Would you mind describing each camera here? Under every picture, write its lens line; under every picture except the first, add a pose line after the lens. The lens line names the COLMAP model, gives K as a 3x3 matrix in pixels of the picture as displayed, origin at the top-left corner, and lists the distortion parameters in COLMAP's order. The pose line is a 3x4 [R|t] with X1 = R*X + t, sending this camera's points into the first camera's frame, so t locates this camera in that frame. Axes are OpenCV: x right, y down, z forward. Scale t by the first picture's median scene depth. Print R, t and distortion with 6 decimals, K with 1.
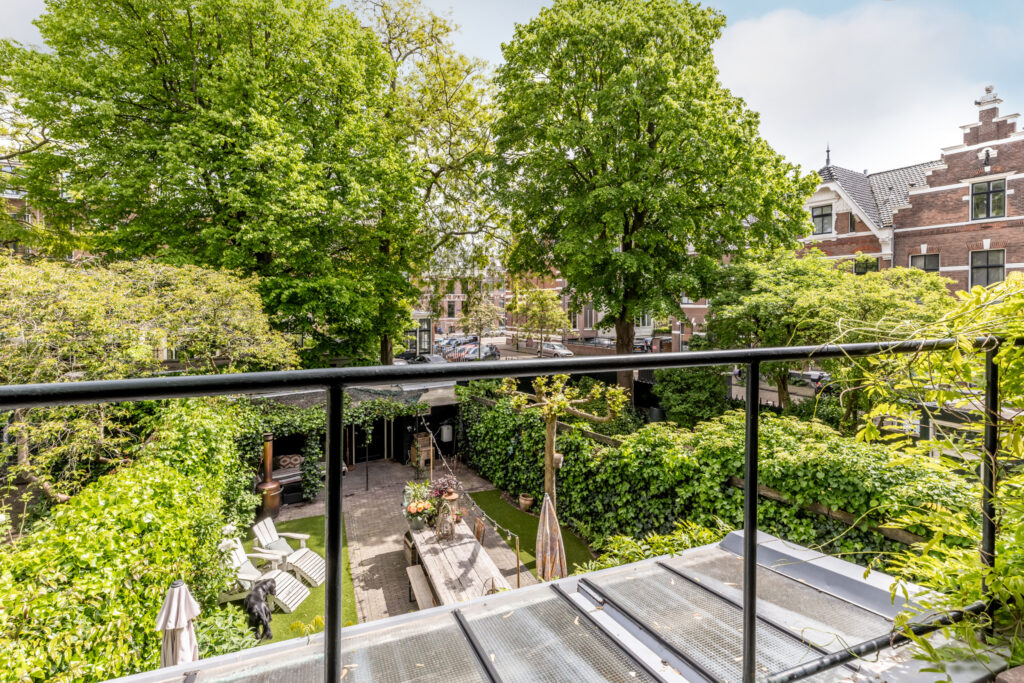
lens RADIAL K [[482.2, 0, 511.9], [0, 482.2, 303.1], [0, 0, 1]] dist [0.002748, 0.000381]
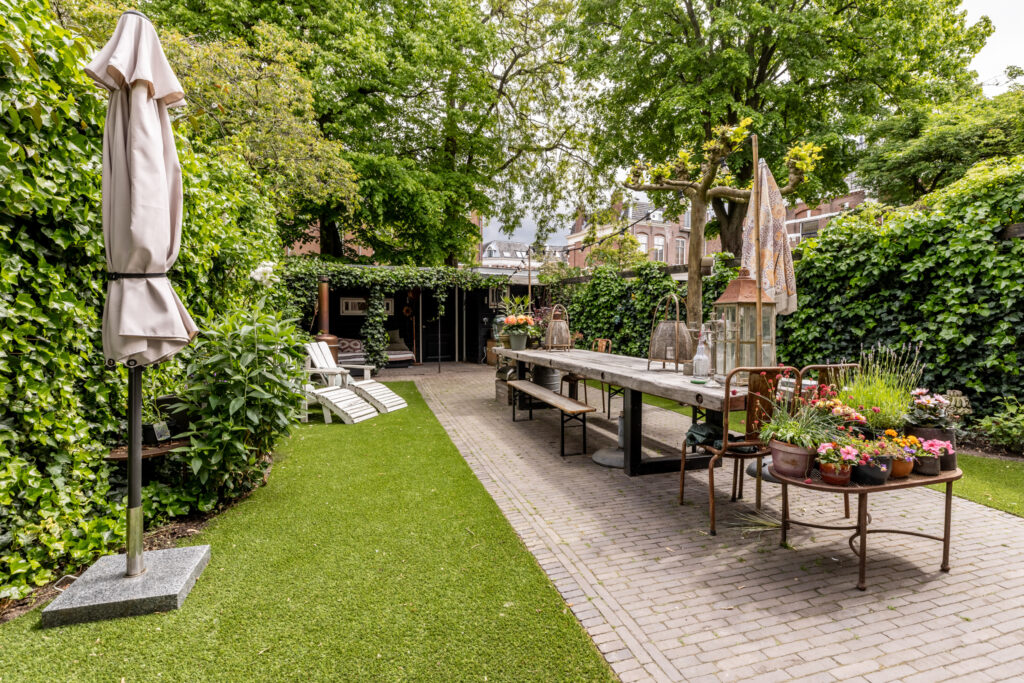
lens RADIAL K [[481.7, 0, 527.5], [0, 481.7, 342.9], [0, 0, 1]] dist [0.000363, 0.000033]
pose [[0.997683, 0.002125, -0.067994, -0.091937], [-0.000040, 0.999530, 0.030658, 0.306185], [0.068028, -0.030585, 0.997215, 0.182760]]
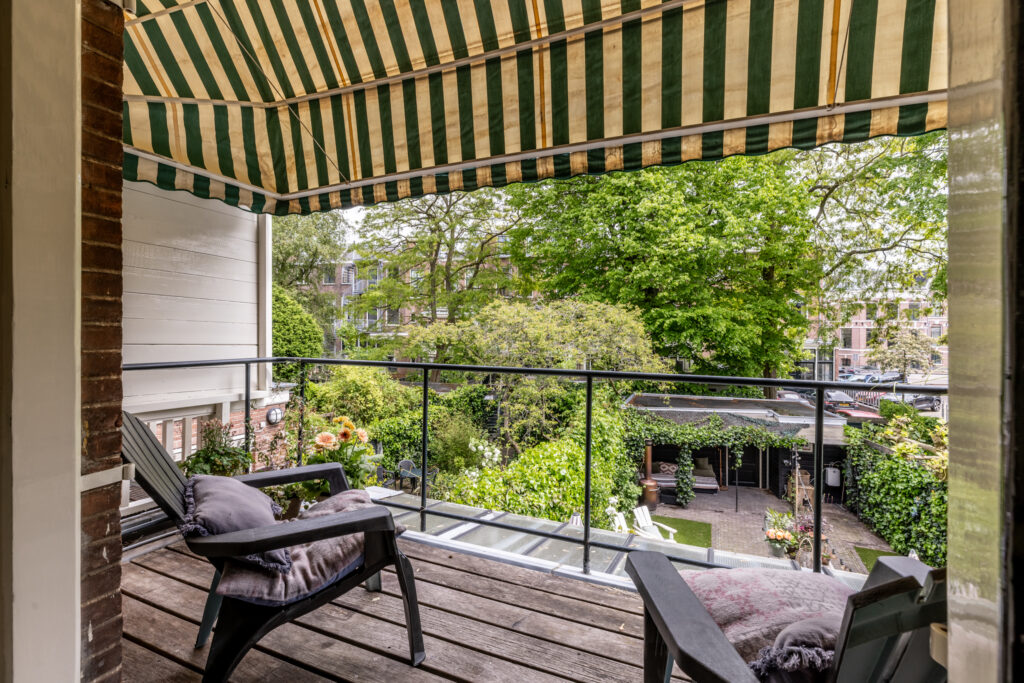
lens RADIAL K [[485.4, 0, 510.4], [0, 485.4, 321.7], [0, 0, 1]] dist [0.001052, 0.000027]
pose [[0.707980, 0.002093, -0.706230, 0.092371], [-0.012343, 0.999880, -0.009411, -0.006787], [0.706125, 0.015380, 0.707920, -0.093033]]
